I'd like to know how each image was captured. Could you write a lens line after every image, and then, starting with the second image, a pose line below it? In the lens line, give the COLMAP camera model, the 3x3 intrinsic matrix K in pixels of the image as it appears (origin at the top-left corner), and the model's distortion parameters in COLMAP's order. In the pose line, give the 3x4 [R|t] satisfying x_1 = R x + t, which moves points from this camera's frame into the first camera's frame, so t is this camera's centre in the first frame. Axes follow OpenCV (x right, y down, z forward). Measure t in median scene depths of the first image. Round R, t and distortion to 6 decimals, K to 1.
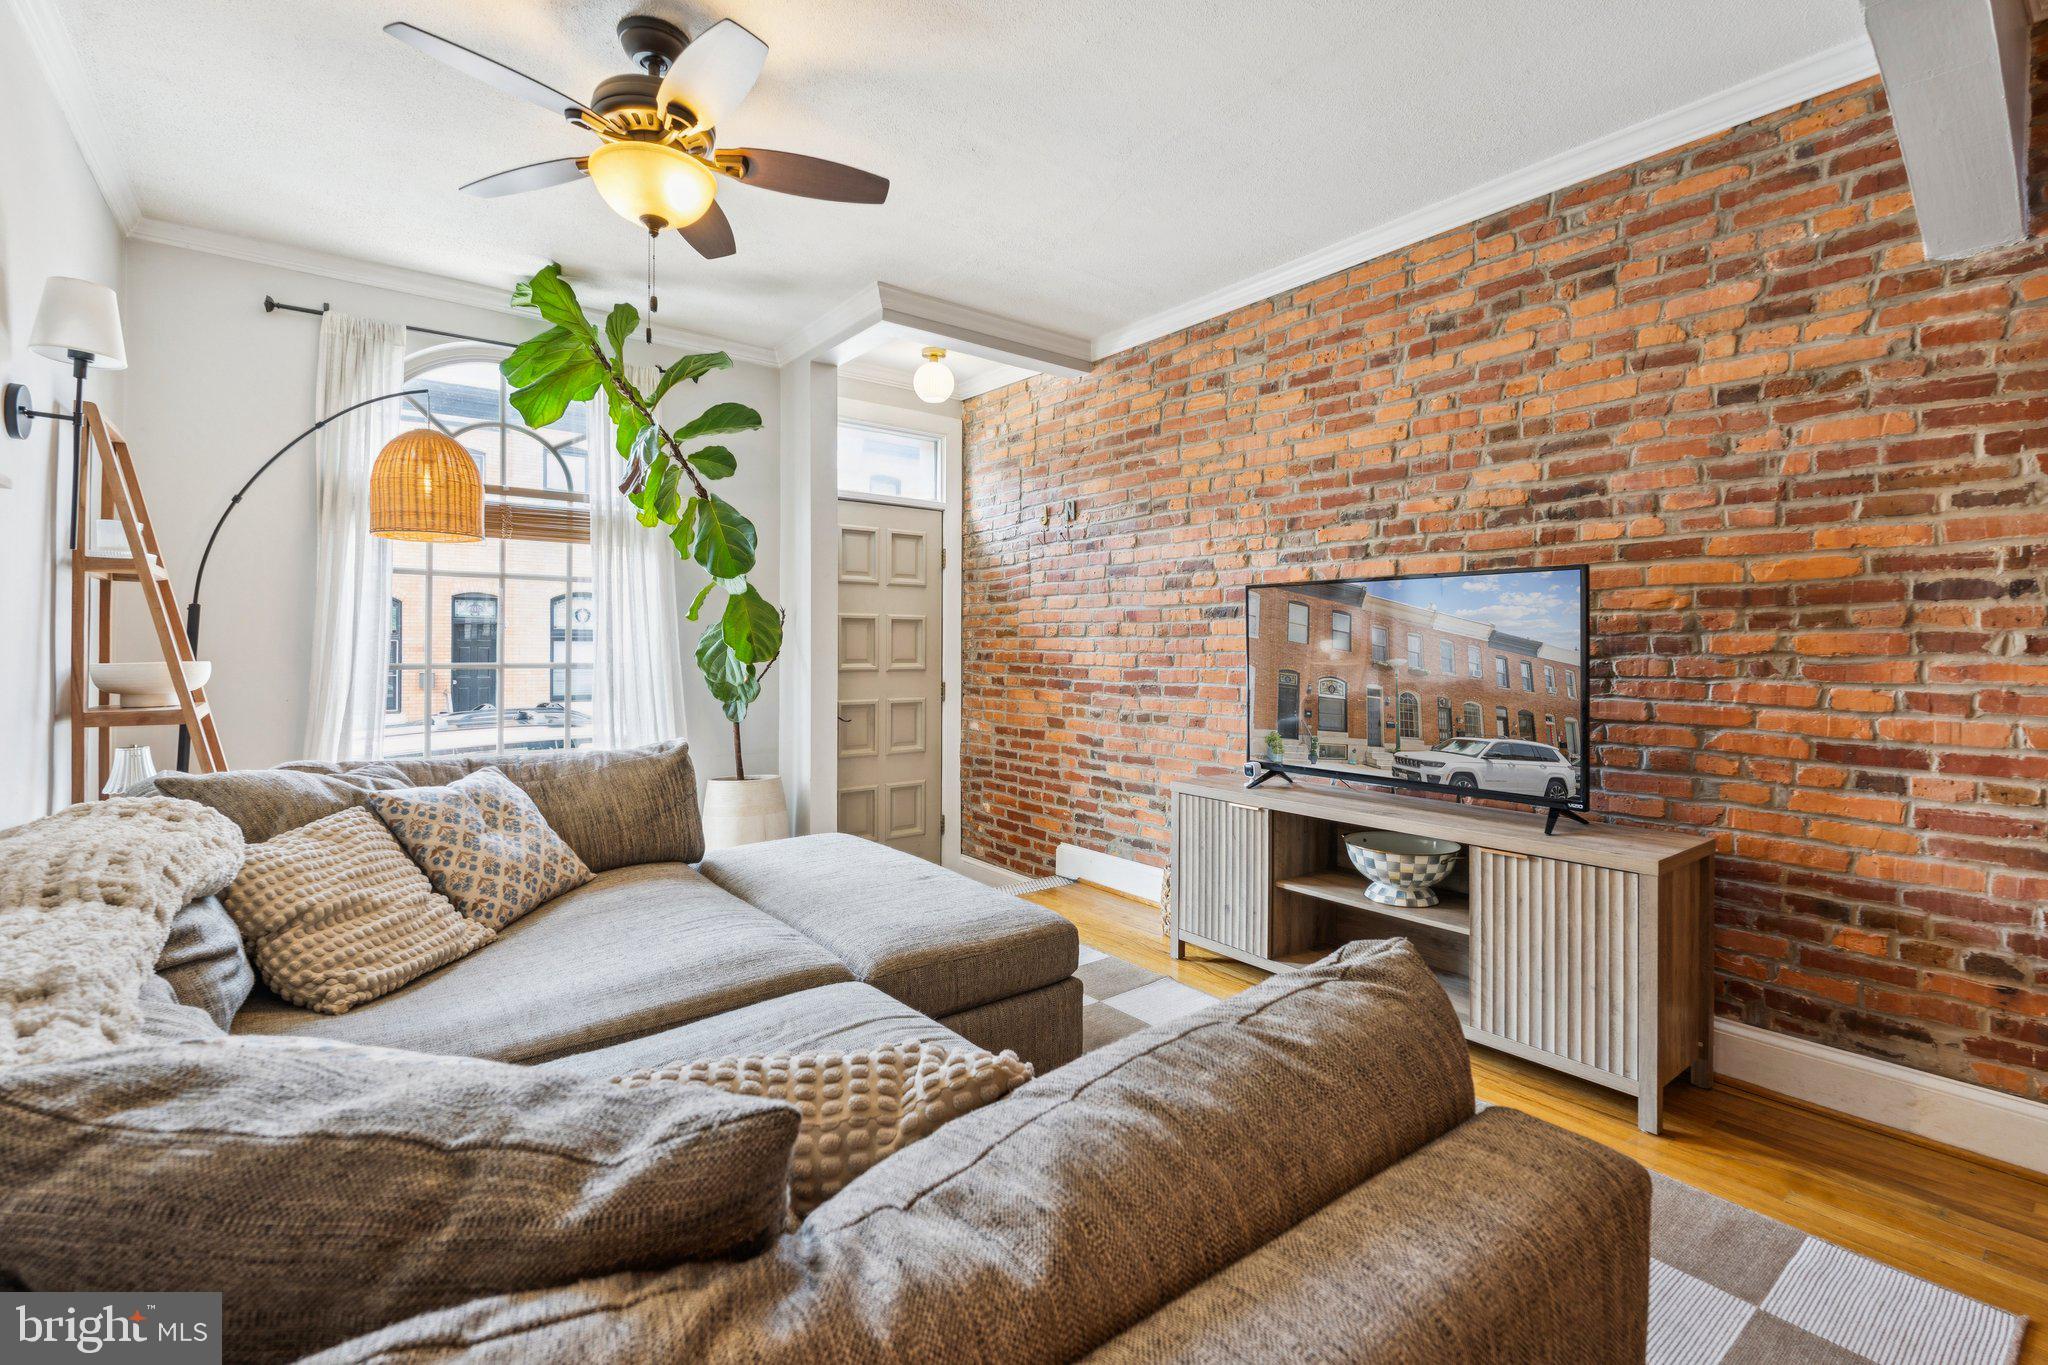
lens RADIAL K [[925.8, 0, 1028.2], [0, 925.8, 631.0], [0, 0, 1]] dist [-0.001668, 0.000021]
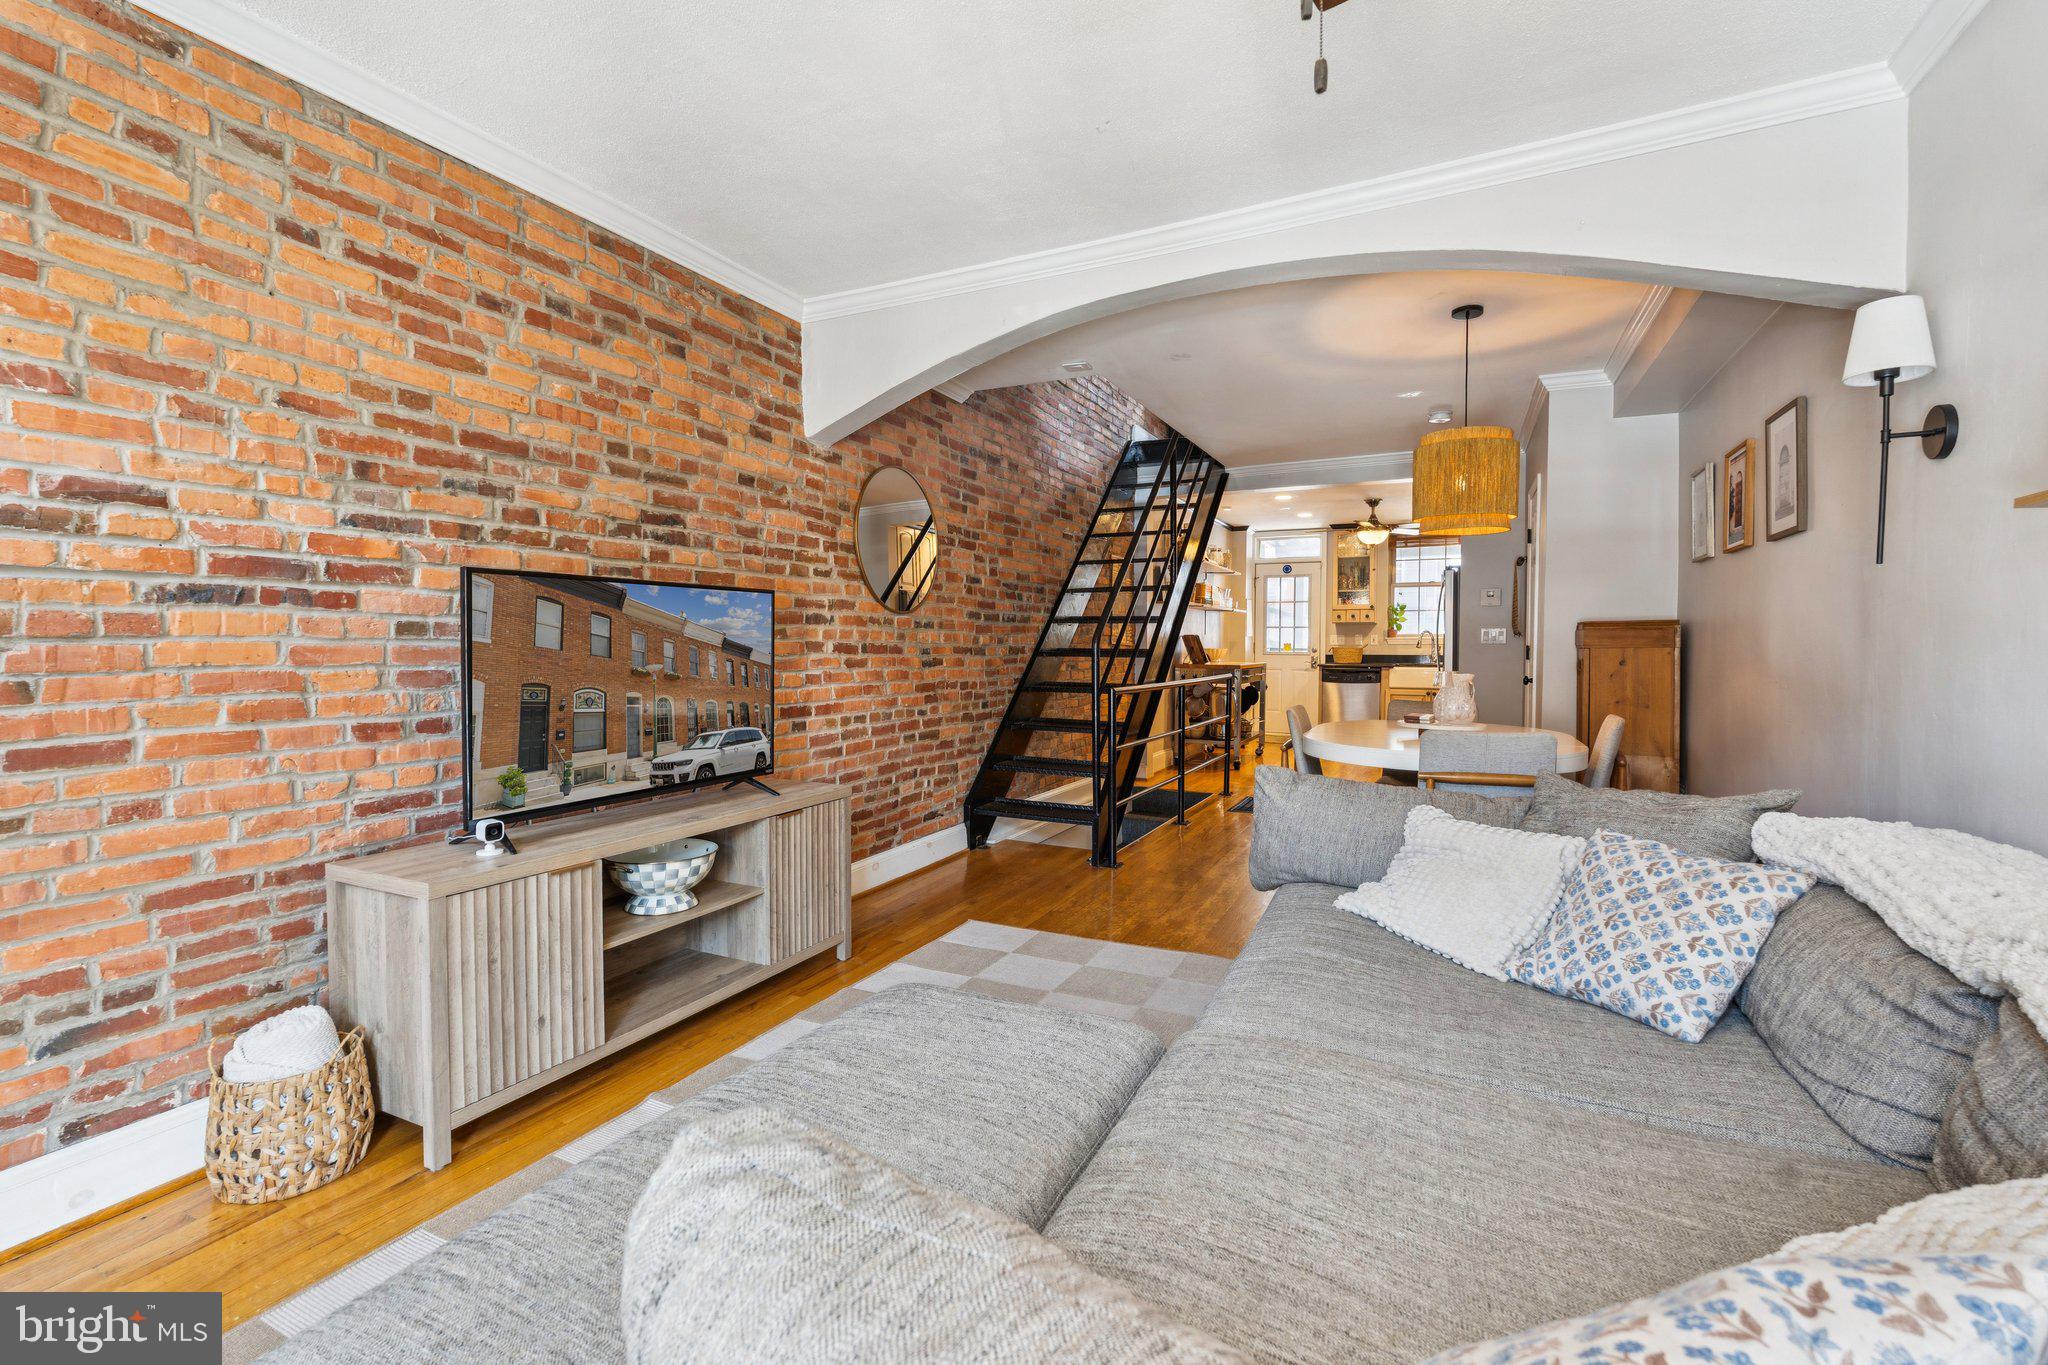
lens RADIAL K [[902.5, 0, 1016.1], [0, 902.5, 669.0], [0, 0, 1]] dist [-0.001892, 0.000110]
pose [[-0.433789, -0.027299, 0.900601, -0.638655], [-0.015826, 0.999618, 0.022678, 0.006908], [-0.900875, -0.004416, -0.434055, 1.079070]]
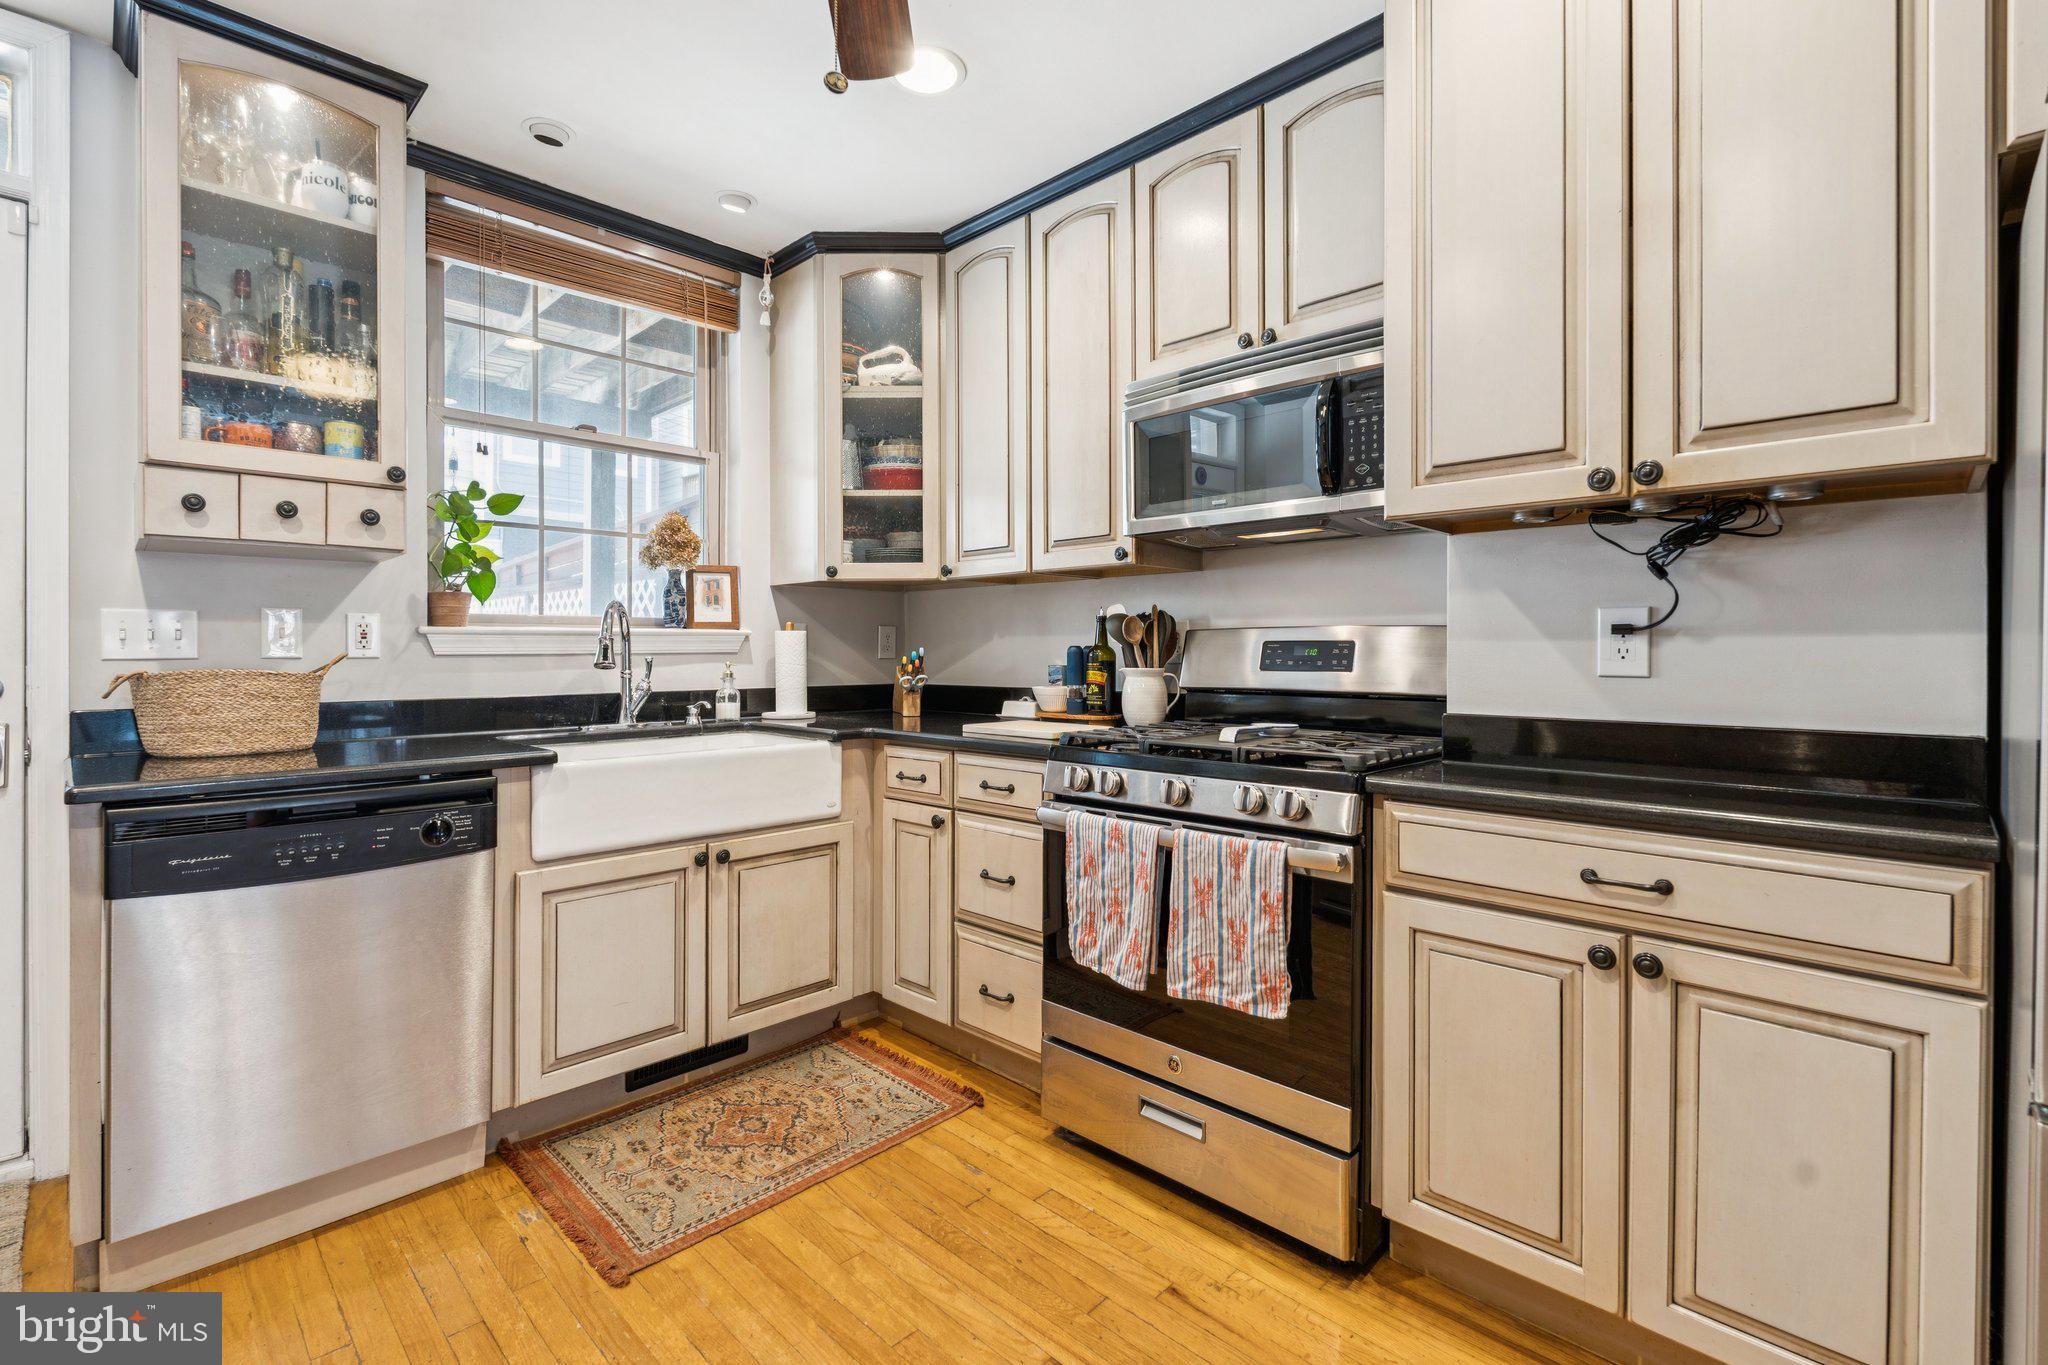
lens RADIAL K [[917.4, 0, 1021.7], [0, 917.4, 653.0], [0, 0, 1]] dist [-0.003272, -0.000411]
pose [[-0.991892, -0.003248, -0.127043, 1.688655], [-0.001715, 0.999924, -0.012168, -0.027195], [0.127073, -0.011851, -0.991823, -1.046629]]
